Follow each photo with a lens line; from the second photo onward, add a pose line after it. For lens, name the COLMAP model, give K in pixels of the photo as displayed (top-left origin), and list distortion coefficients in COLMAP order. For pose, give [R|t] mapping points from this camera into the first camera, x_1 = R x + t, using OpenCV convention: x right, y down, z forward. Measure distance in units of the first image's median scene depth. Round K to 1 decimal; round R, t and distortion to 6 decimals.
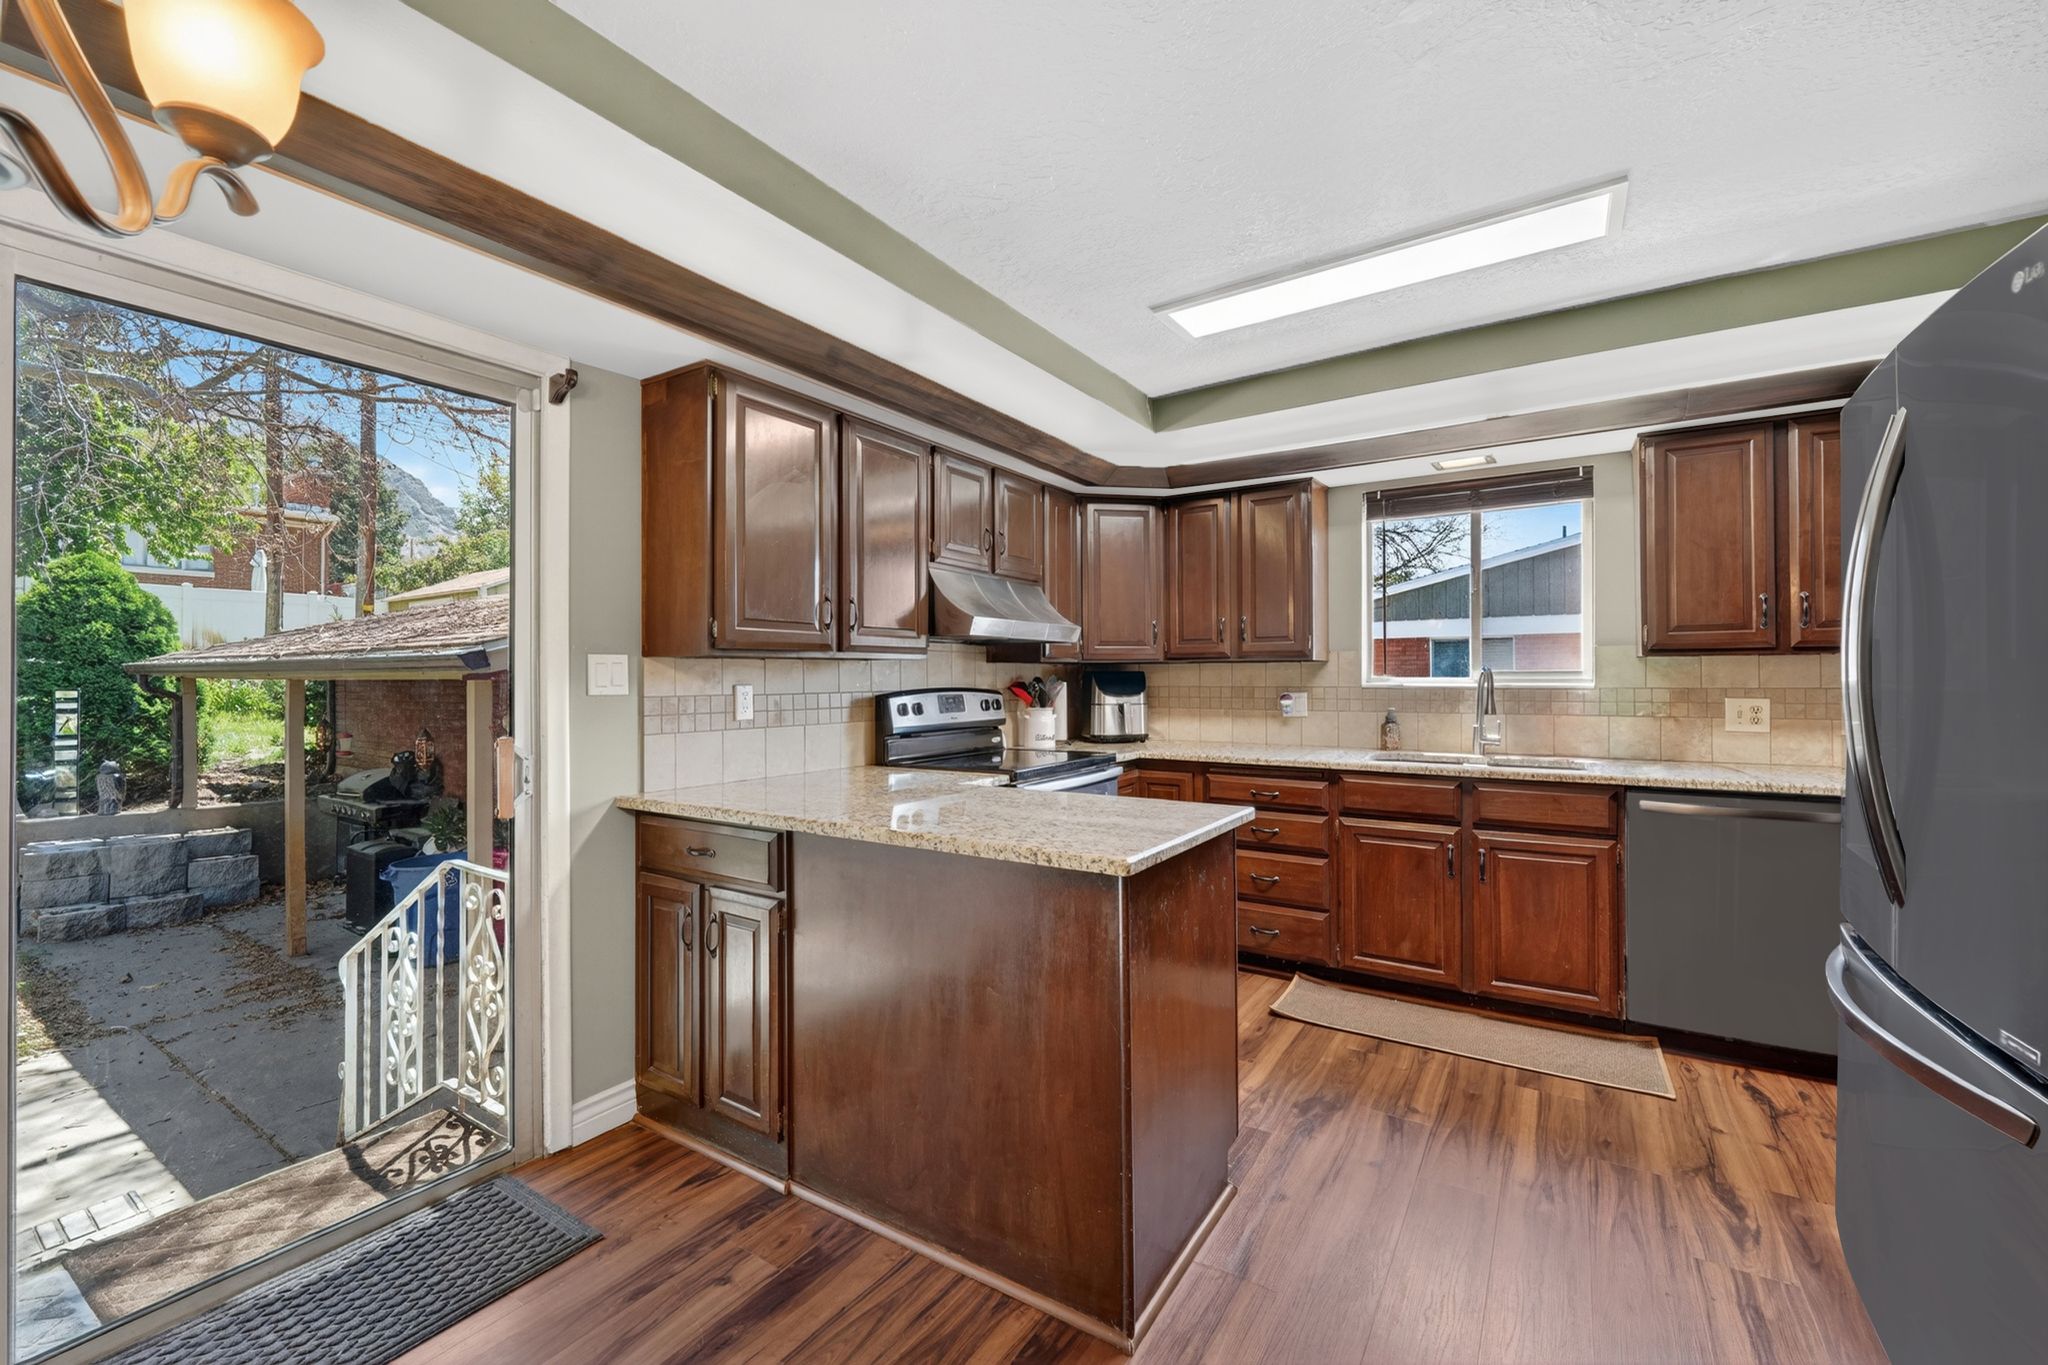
lens RADIAL K [[832.0, 0, 1027.1], [0, 832.0, 671.6], [0, 0, 1]] dist [-0.006870, -0.002507]
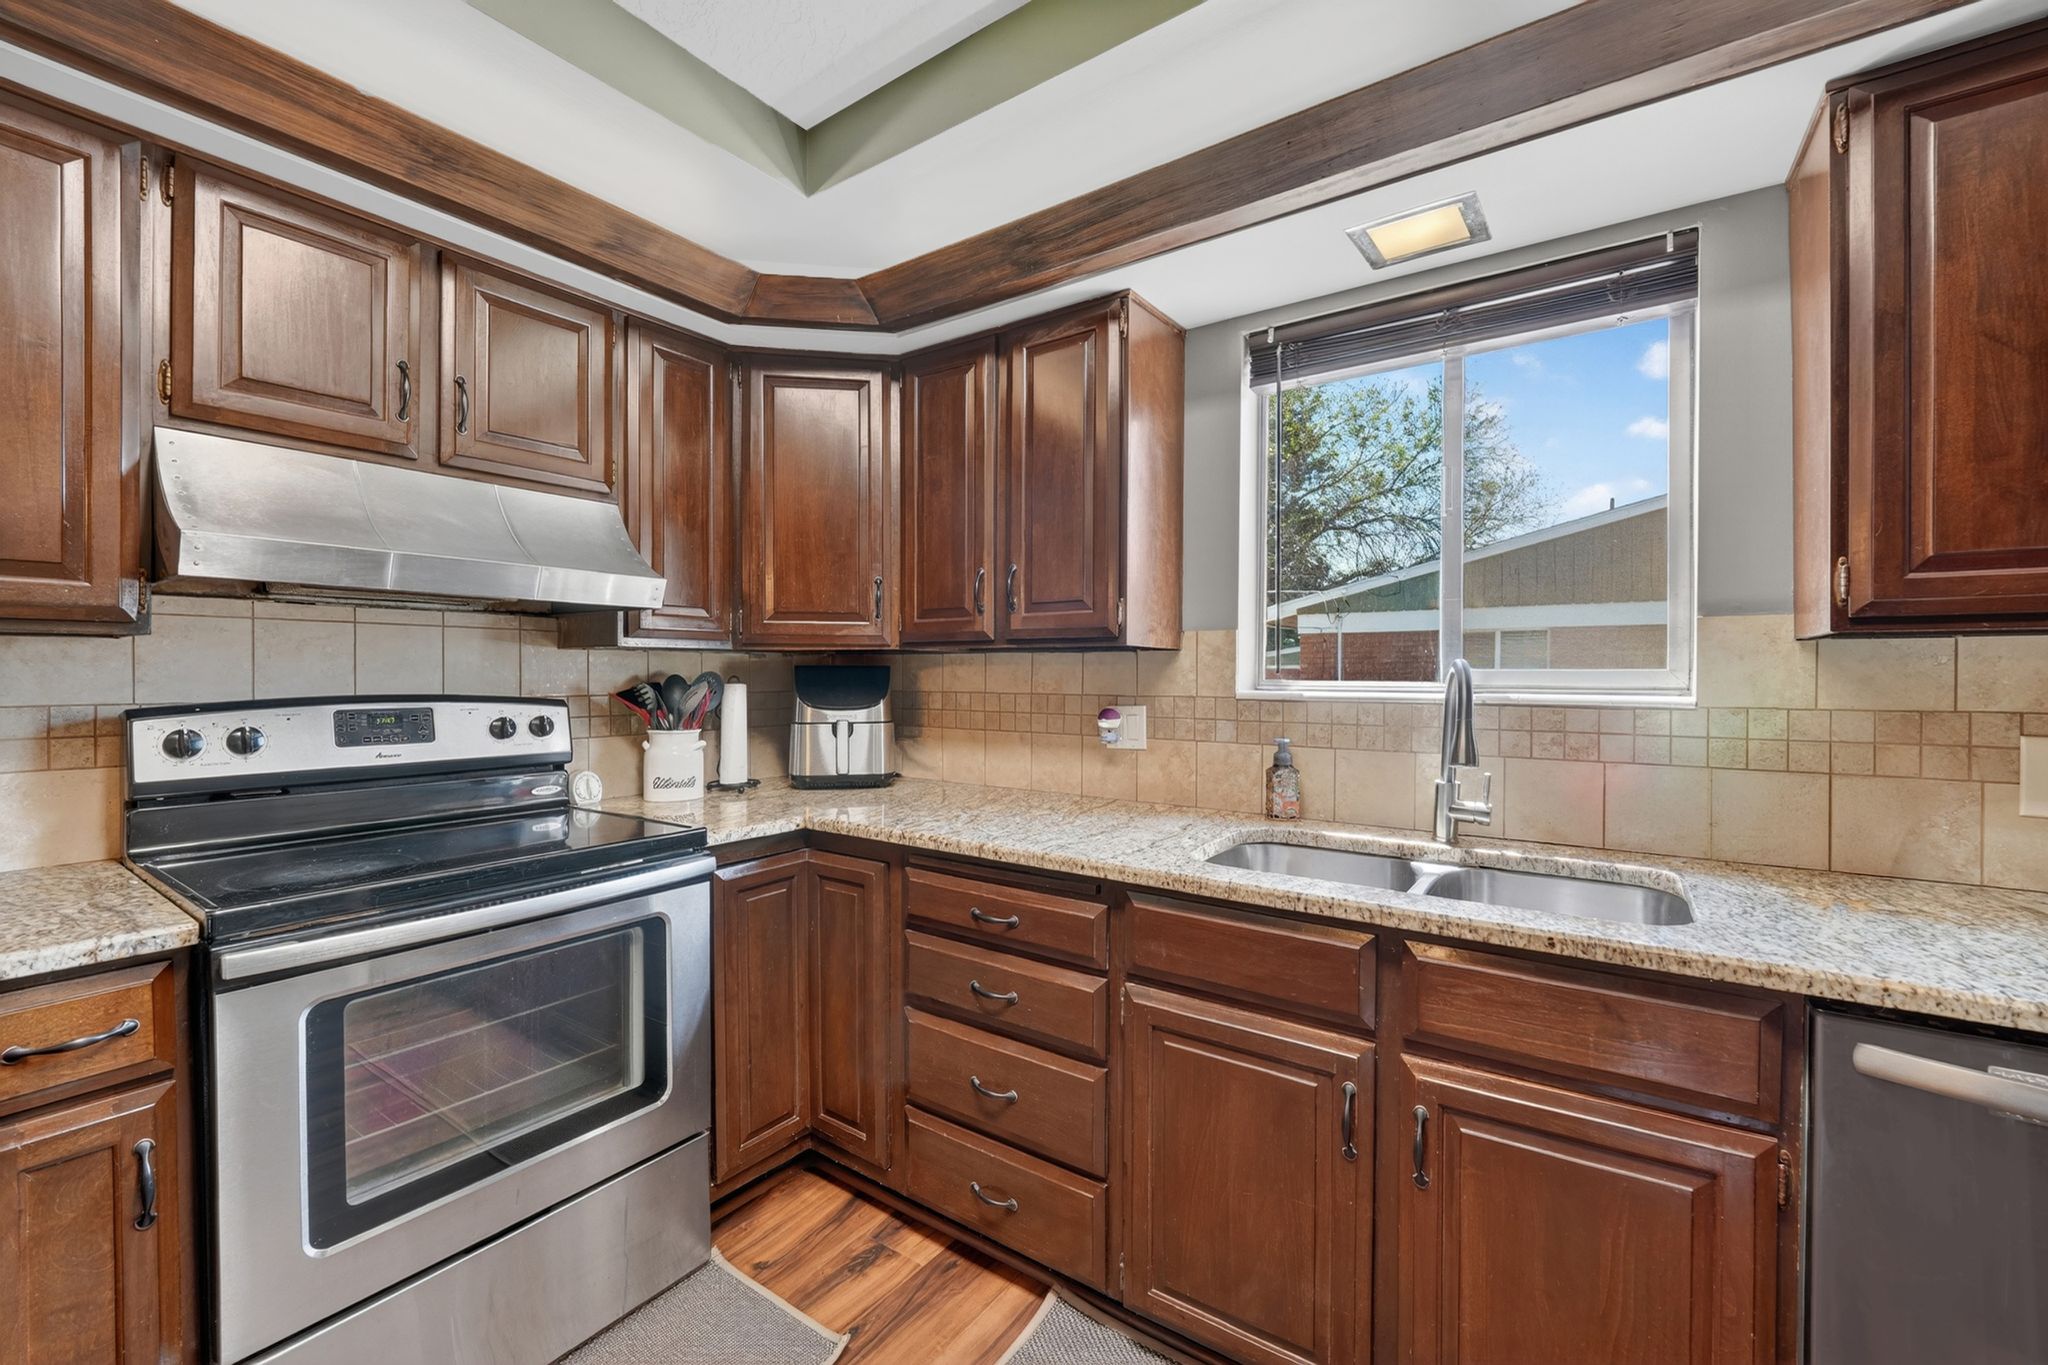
lens RADIAL K [[832.0, 0, 1029.9], [0, 832.0, 681.8], [0, 0, 1]] dist [-0.006870, -0.002507]
pose [[0.999410, 0.006410, -0.033743, 0.324681], [-0.005813, 0.999825, 0.017784, -0.000430], [0.033851, -0.017578, 0.999272, 0.520242]]
